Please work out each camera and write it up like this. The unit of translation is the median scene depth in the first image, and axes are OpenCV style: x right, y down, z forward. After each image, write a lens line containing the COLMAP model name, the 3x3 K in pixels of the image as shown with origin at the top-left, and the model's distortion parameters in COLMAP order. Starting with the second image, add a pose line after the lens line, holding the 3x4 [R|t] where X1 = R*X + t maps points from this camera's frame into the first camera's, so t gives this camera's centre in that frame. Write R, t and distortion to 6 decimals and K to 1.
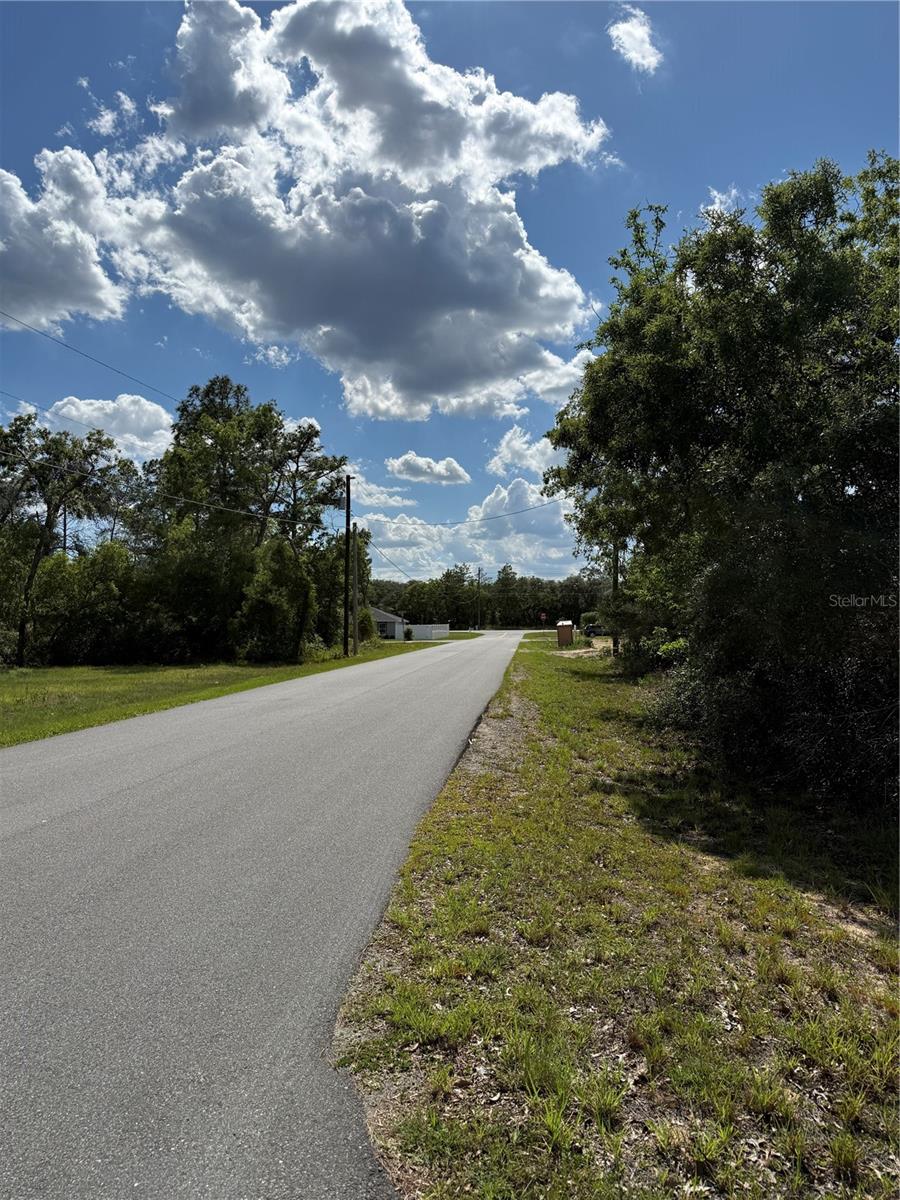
lens RADIAL K [[845.1, 0, 464.4], [0, 845.1, 593.8], [0, 0, 1]] dist [0.062807, -0.060583]
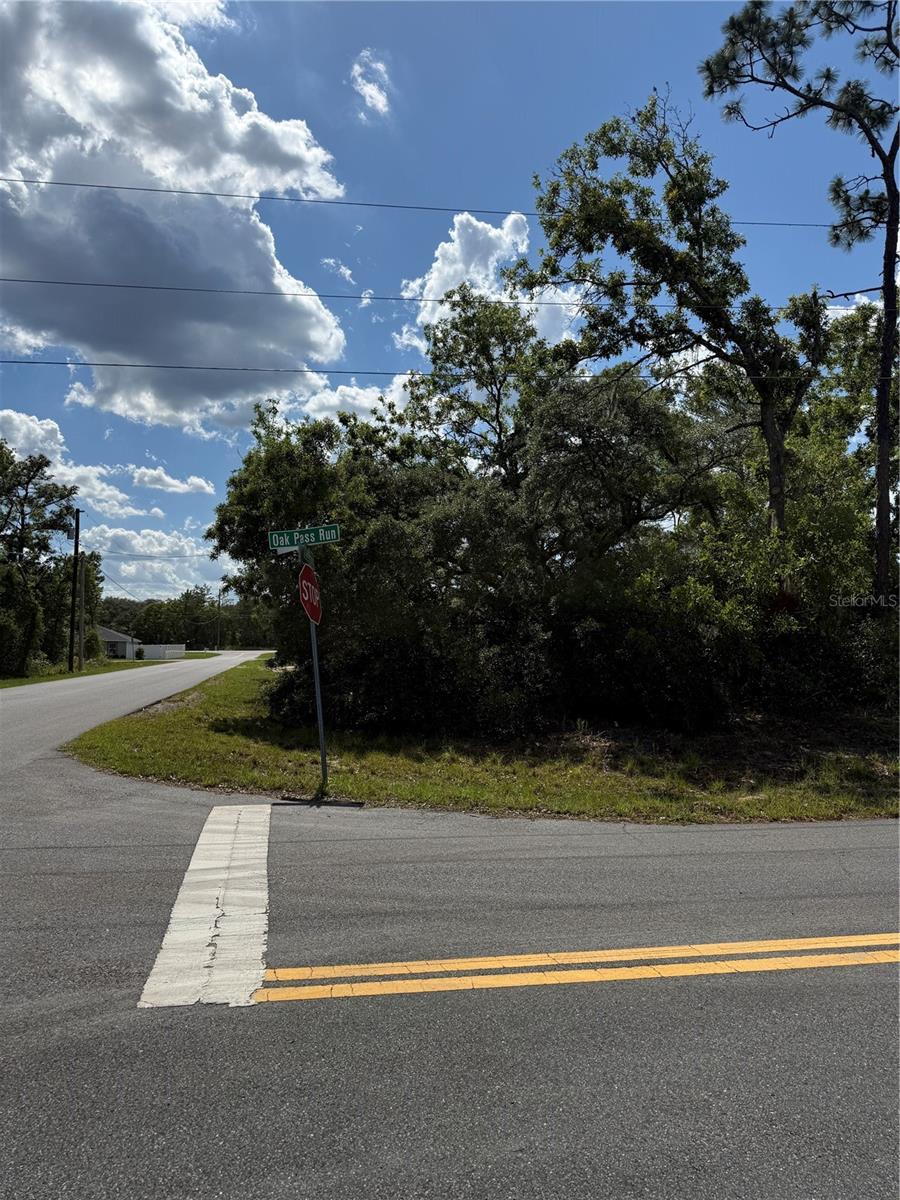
lens RADIAL K [[828.3, 0, 434.4], [0, 828.3, 623.8], [0, 0, 1]] dist [-0.004685, -0.012215]
pose [[0.963285, 0.024426, 0.267366, 0.021160], [-0.026477, 0.999641, 0.004069, -0.004807], [-0.267171, -0.010998, 0.963586, -0.128724]]
